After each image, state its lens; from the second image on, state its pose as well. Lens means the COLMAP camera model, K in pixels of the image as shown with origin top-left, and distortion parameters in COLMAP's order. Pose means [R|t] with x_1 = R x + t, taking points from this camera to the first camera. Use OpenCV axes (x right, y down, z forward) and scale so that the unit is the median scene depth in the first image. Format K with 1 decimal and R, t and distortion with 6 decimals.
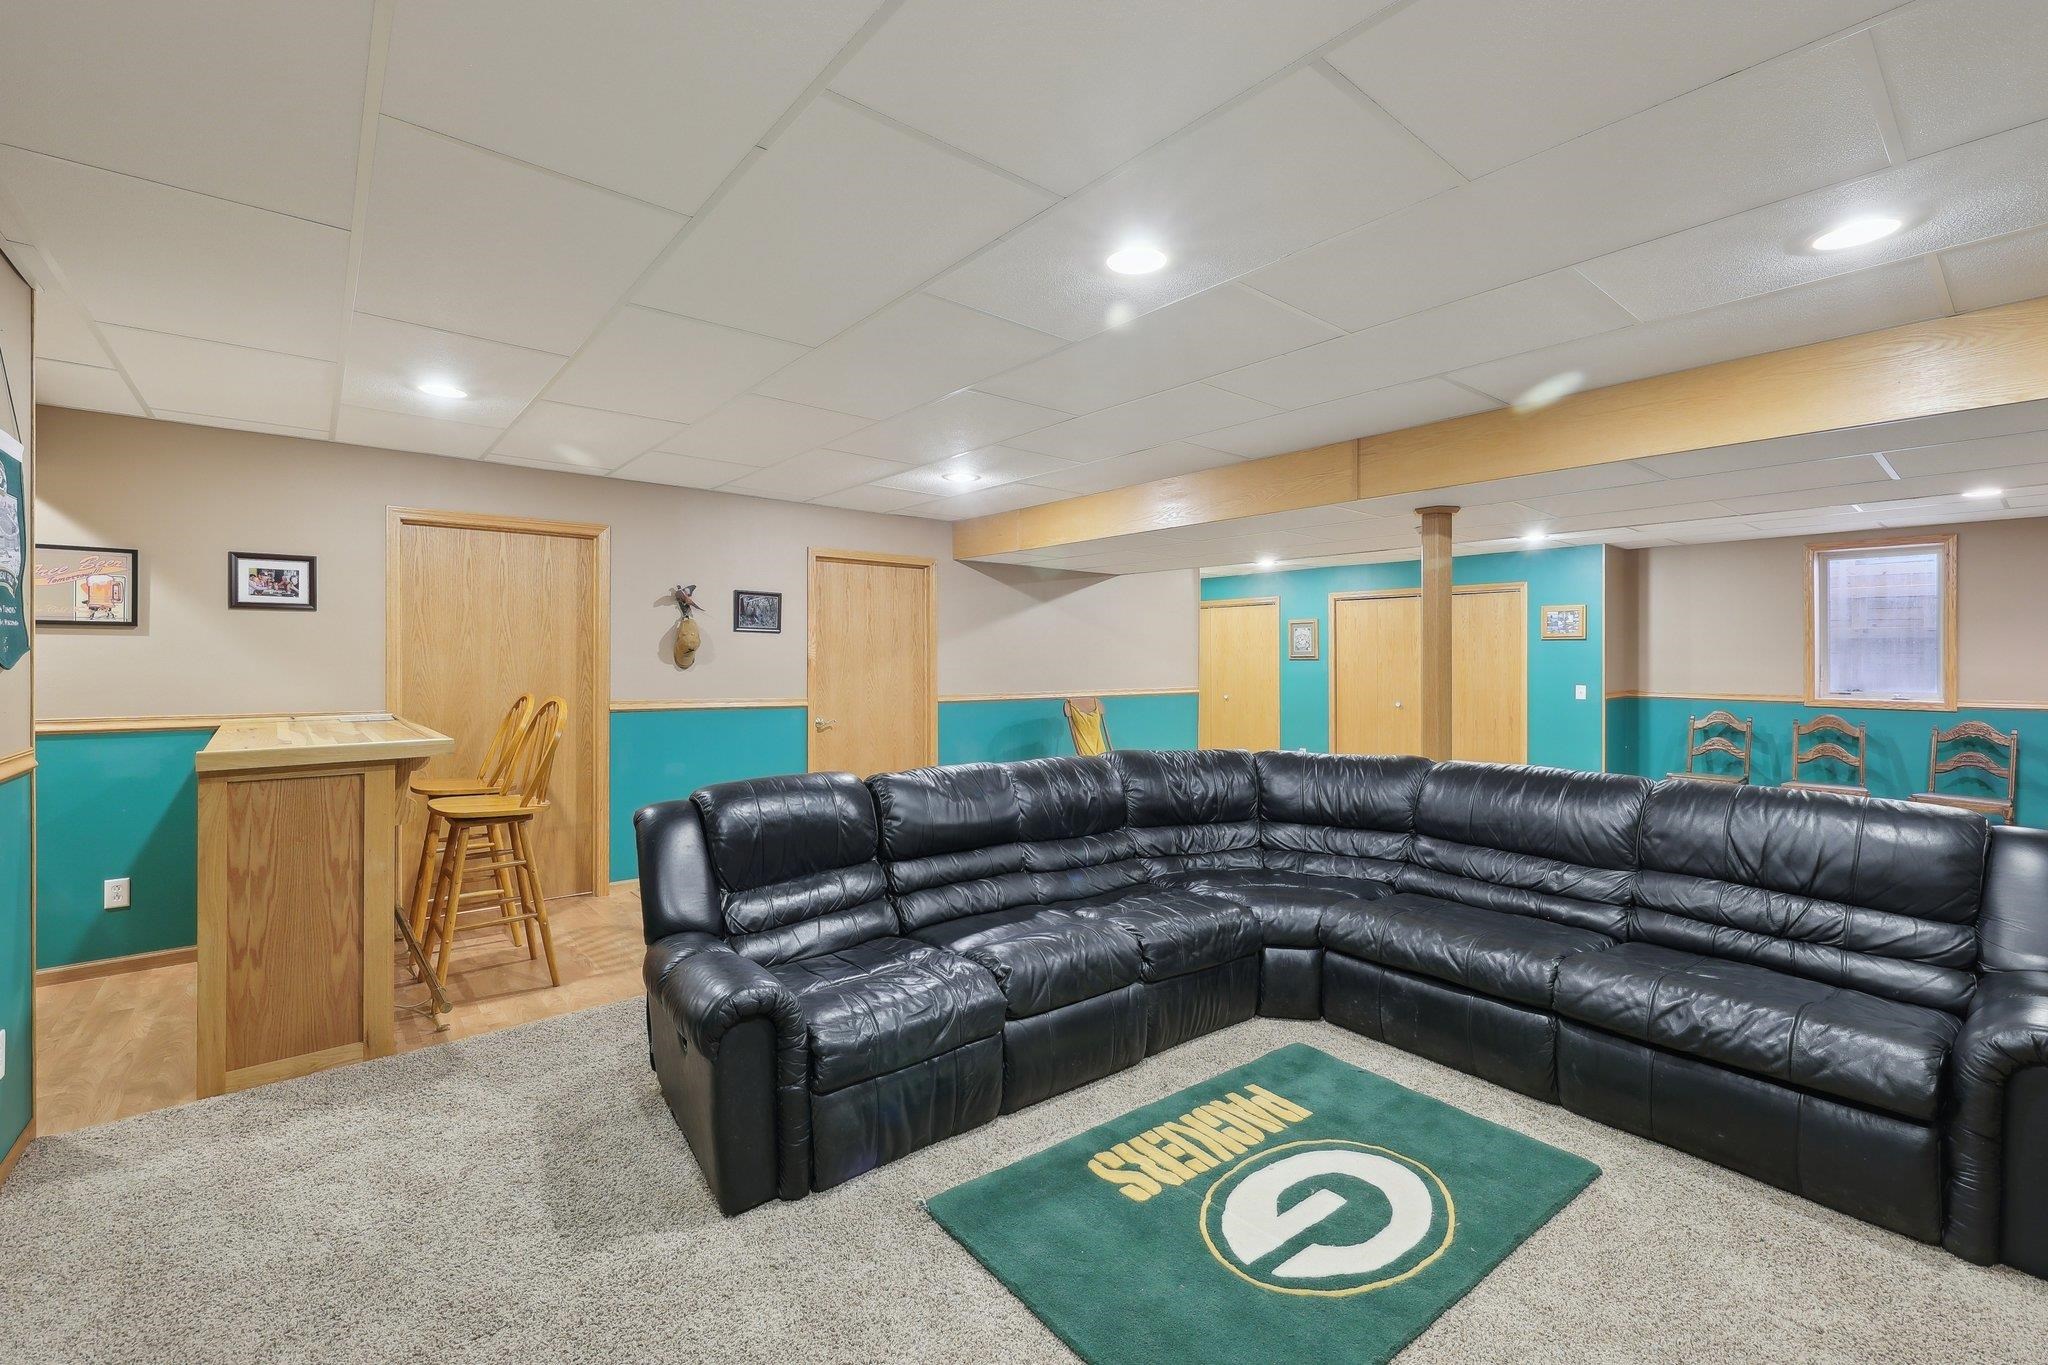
lens RADIAL K [[861.8, 0, 1019.2], [0, 861.8, 662.6], [0, 0, 1]] dist [-0.009610, -0.000288]
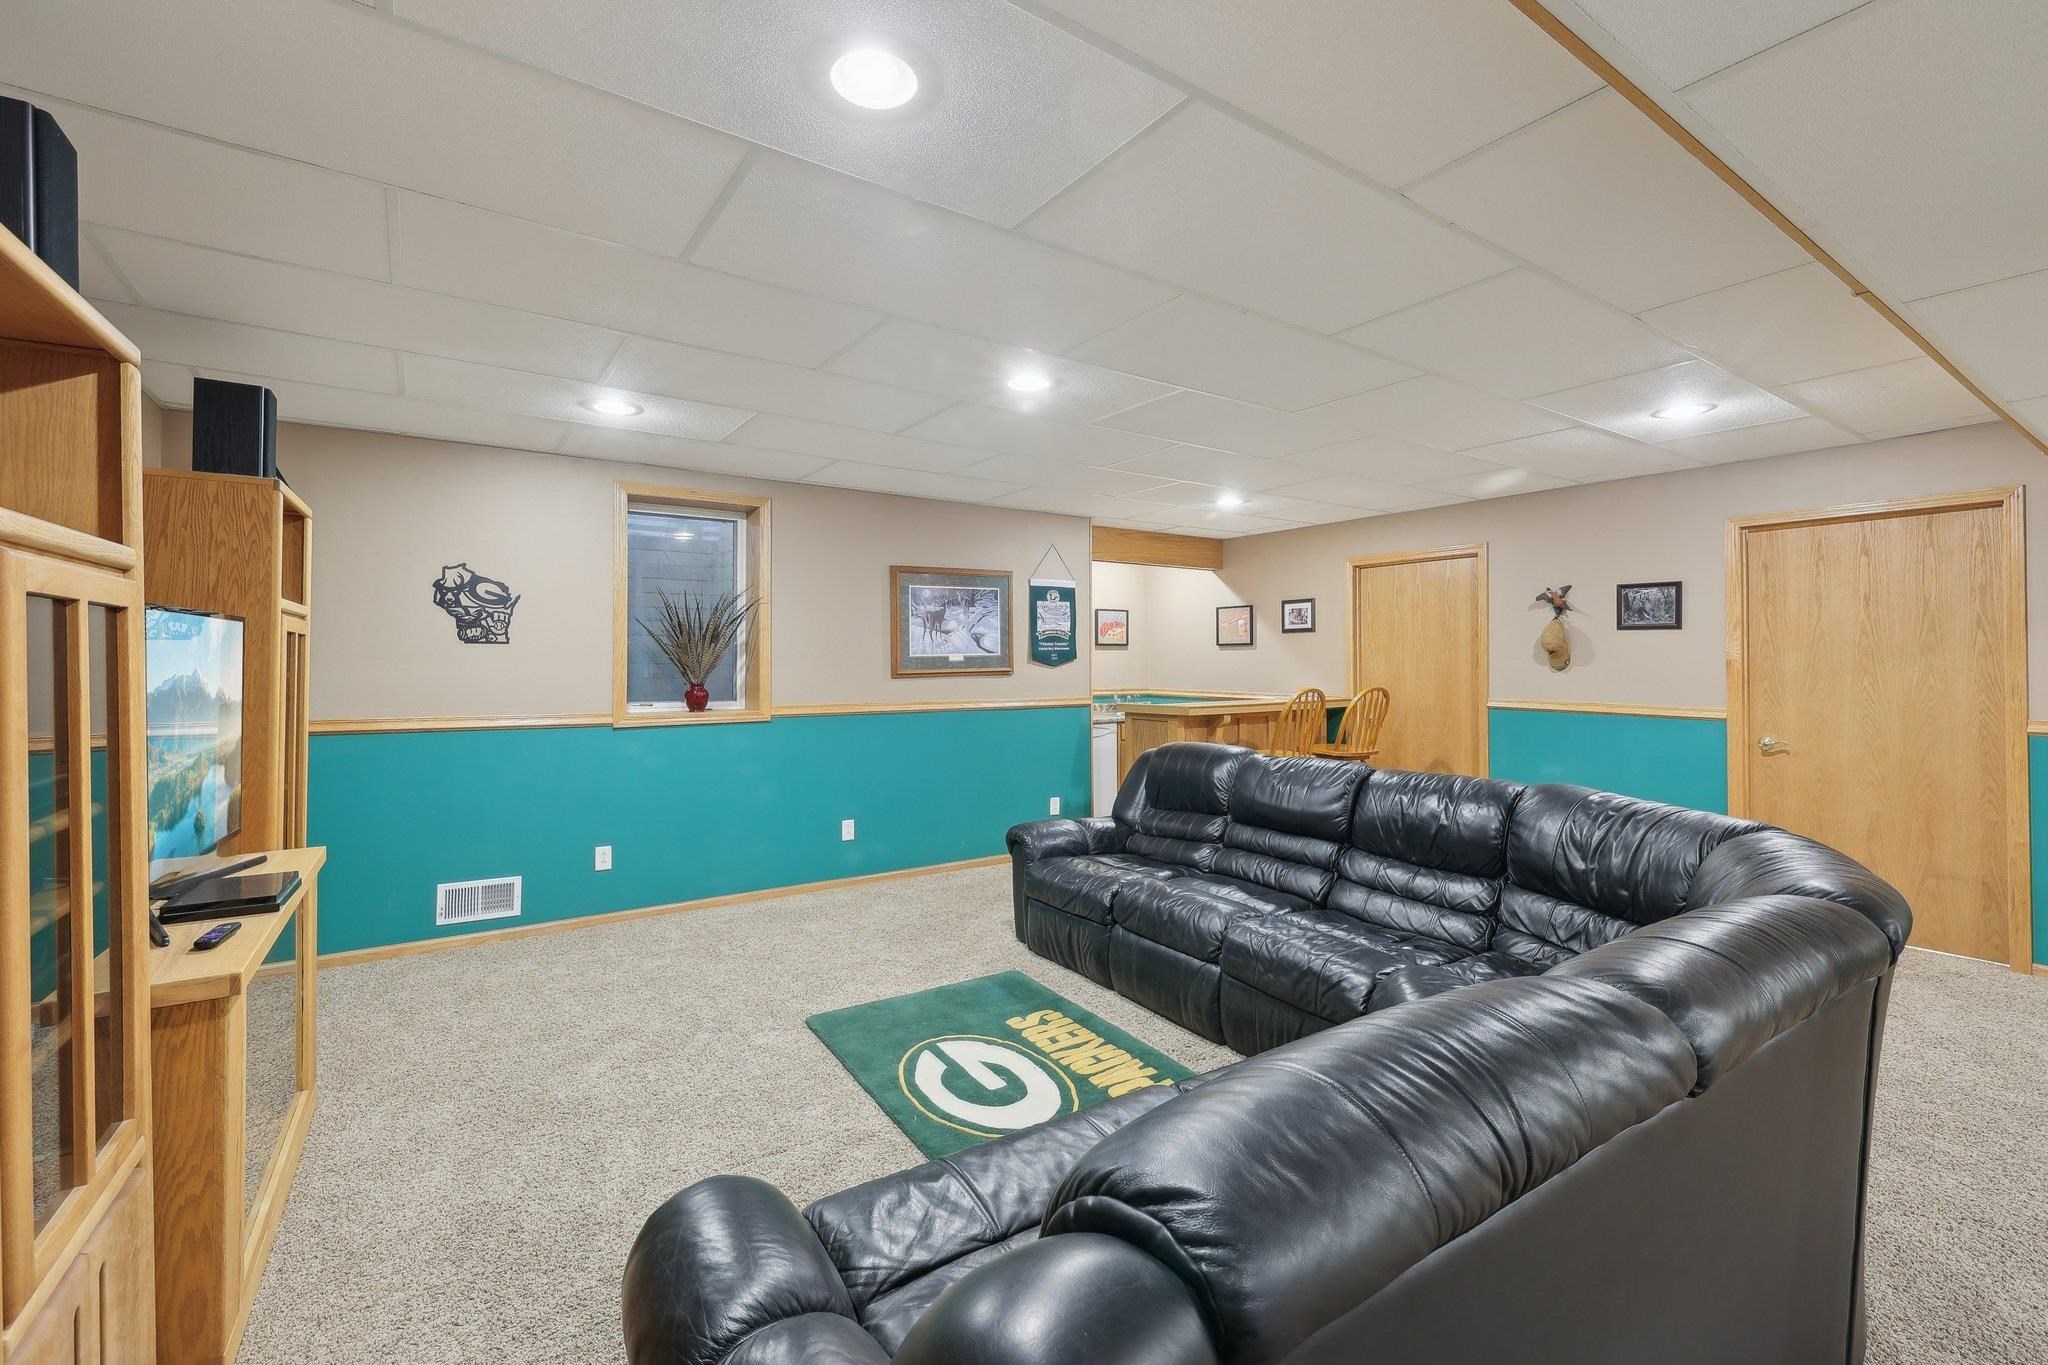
lens RADIAL K [[861.8, 0, 1019.2], [0, 861.8, 662.6], [0, 0, 1]] dist [-0.009610, -0.000288]
pose [[-0.081178, -0.001148, -0.996699, 0.869575], [-0.000706, 0.999999, -0.001094, -0.000748], [0.996699, 0.000614, -0.081179, 0.605518]]
